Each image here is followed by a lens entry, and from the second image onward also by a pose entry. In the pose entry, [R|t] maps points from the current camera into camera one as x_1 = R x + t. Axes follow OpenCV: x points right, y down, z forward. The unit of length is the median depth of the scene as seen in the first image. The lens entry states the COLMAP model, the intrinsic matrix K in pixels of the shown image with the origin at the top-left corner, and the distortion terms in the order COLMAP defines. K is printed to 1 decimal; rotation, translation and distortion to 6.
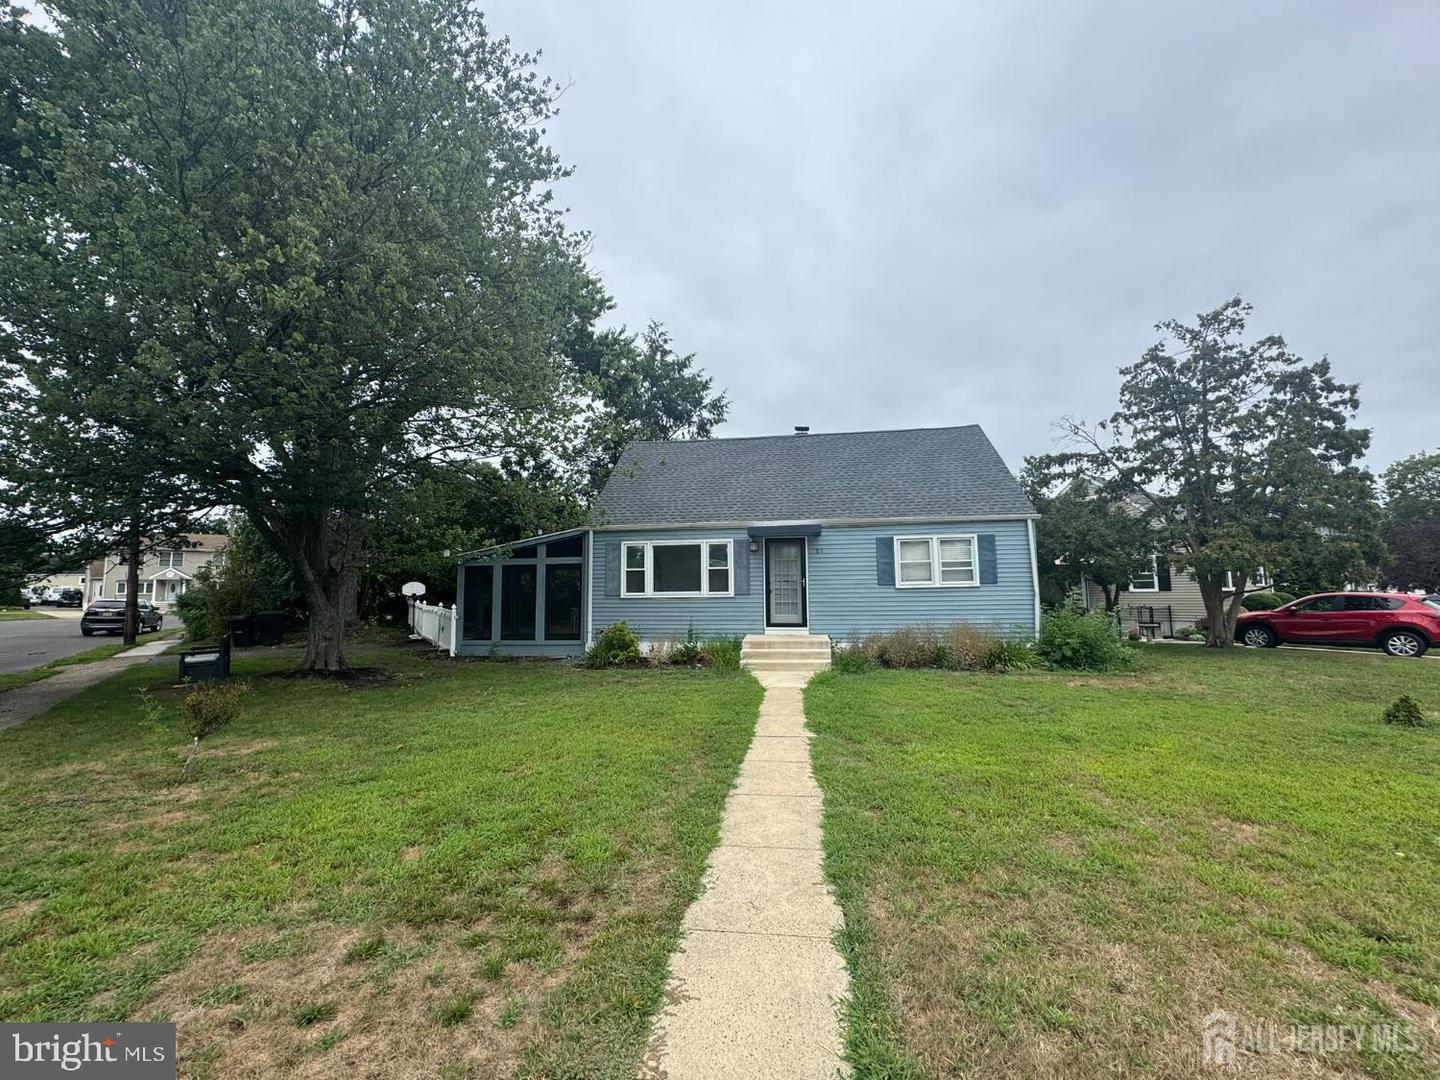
lens RADIAL K [[576.5, 0, 719.7], [0, 576.5, 538.2], [0, 0, 1]] dist [-0.001680, -0.000184]
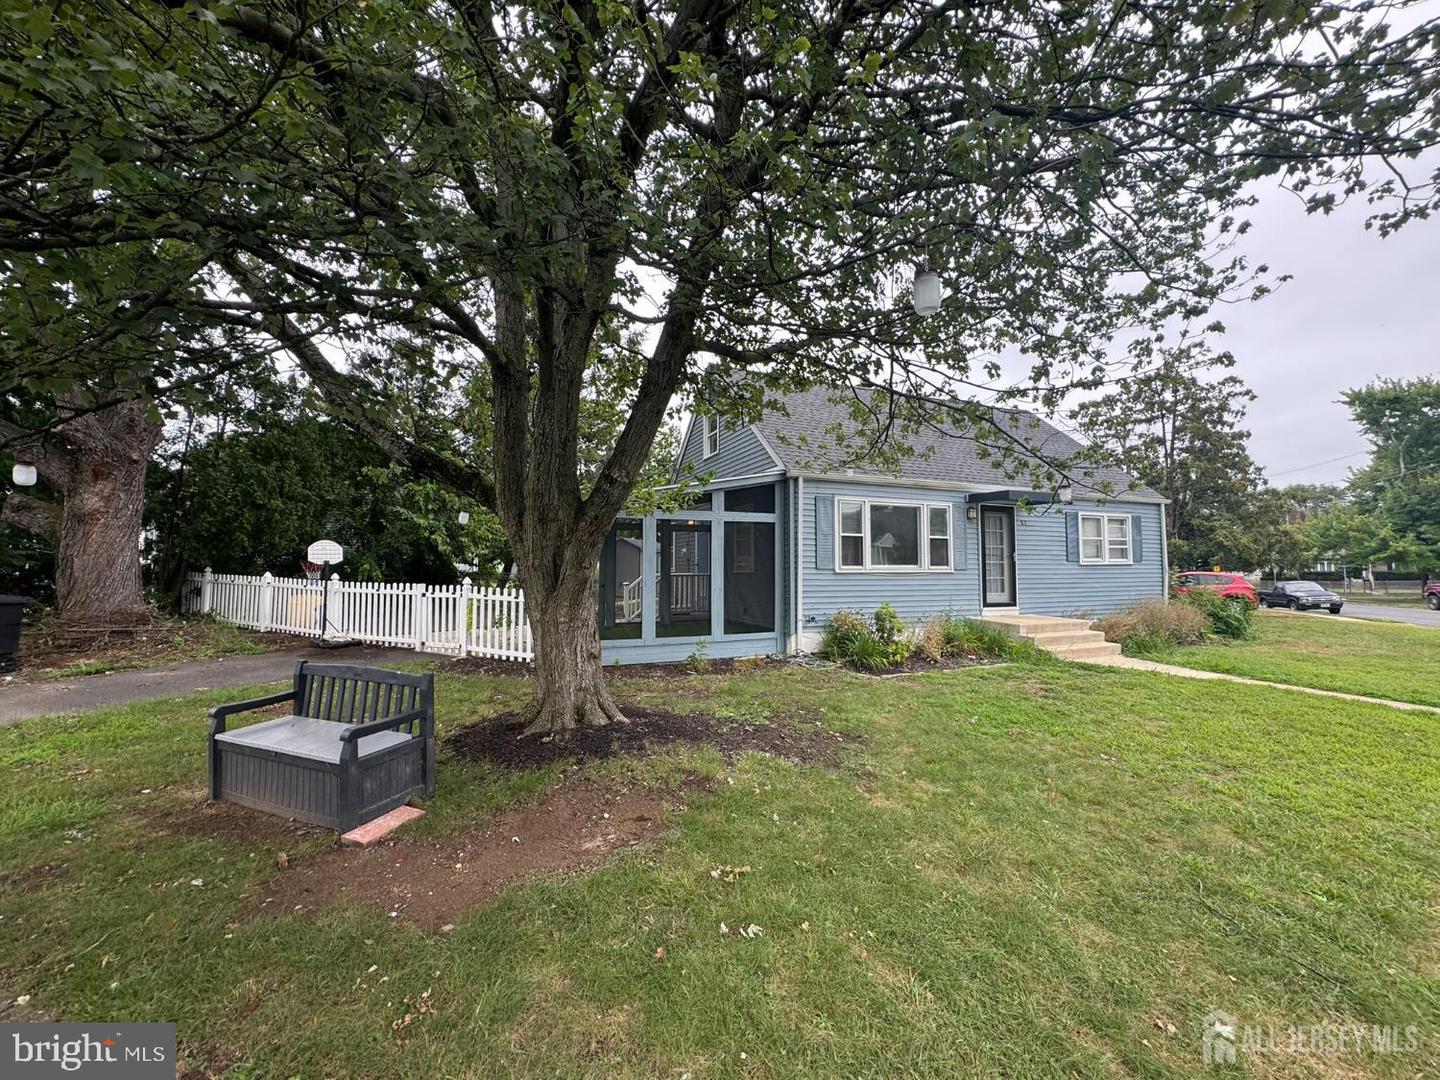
lens RADIAL K [[576.5, 0, 720.1], [0, 576.5, 541.3], [0, 0, 1]] dist [-0.001680, -0.000184]
pose [[0.847201, 0.035401, 0.530092, -0.694571], [-0.060556, 0.997709, 0.030152, 0.051381], [-0.527811, -0.057644, 0.847404, 0.469674]]
